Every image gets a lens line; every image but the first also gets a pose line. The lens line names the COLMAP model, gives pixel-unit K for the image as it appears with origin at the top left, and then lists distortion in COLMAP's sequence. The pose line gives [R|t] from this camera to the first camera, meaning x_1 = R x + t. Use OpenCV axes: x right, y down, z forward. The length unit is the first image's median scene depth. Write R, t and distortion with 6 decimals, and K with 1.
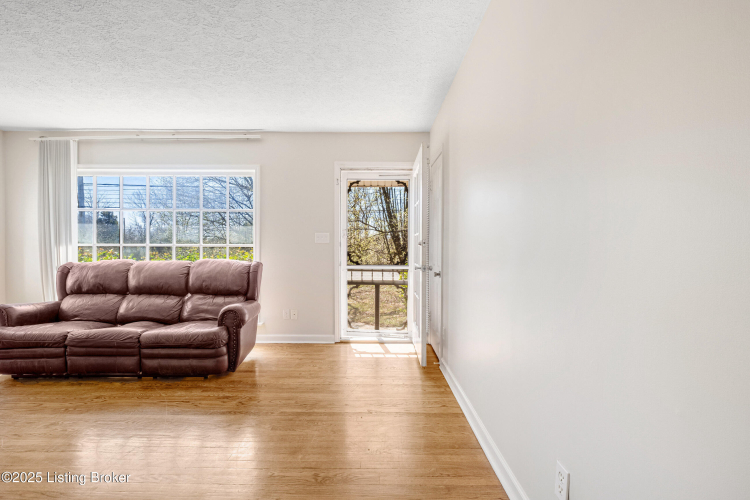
lens RADIAL K [[325.5, 0, 376.3], [0, 325.5, 254.2], [0, 0, 1]] dist [-0.000954, -0.001439]
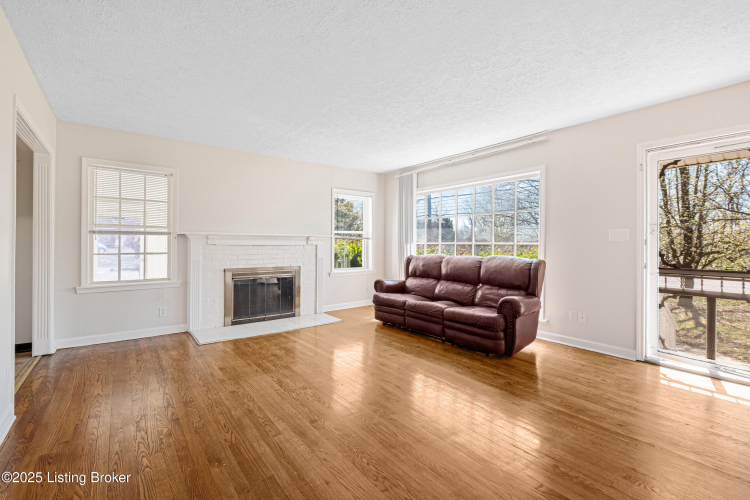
lens RADIAL K [[325.5, 0, 380.3], [0, 325.5, 246.3], [0, 0, 1]] dist [-0.000954, -0.001439]
pose [[0.624599, 0.004834, -0.780930, 0.134988], [-0.020493, 0.999738, -0.010203, 0.002419], [0.780676, 0.022376, 0.624535, -0.046161]]
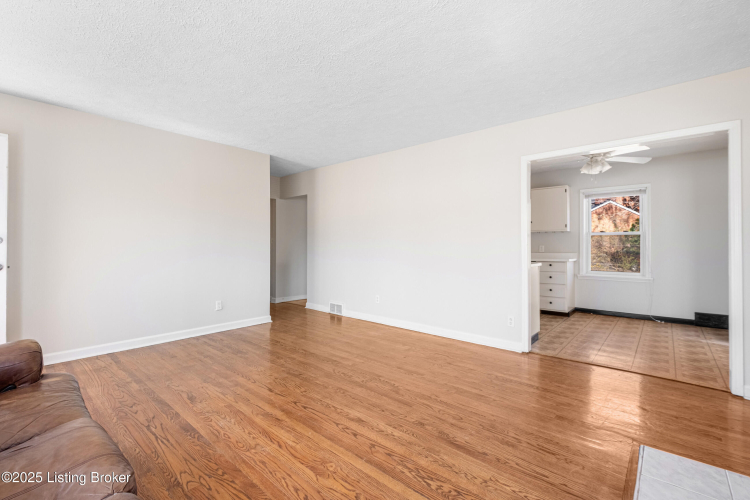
lens RADIAL K [[325.5, 0, 375.2], [0, 325.5, 249.2], [0, 0, 1]] dist [-0.000954, -0.001439]
pose [[-0.757941, -0.003630, 0.652313, -1.252426], [0.011926, 0.999740, 0.019419, -0.016556], [-0.652214, 0.022498, -0.757701, 0.983253]]
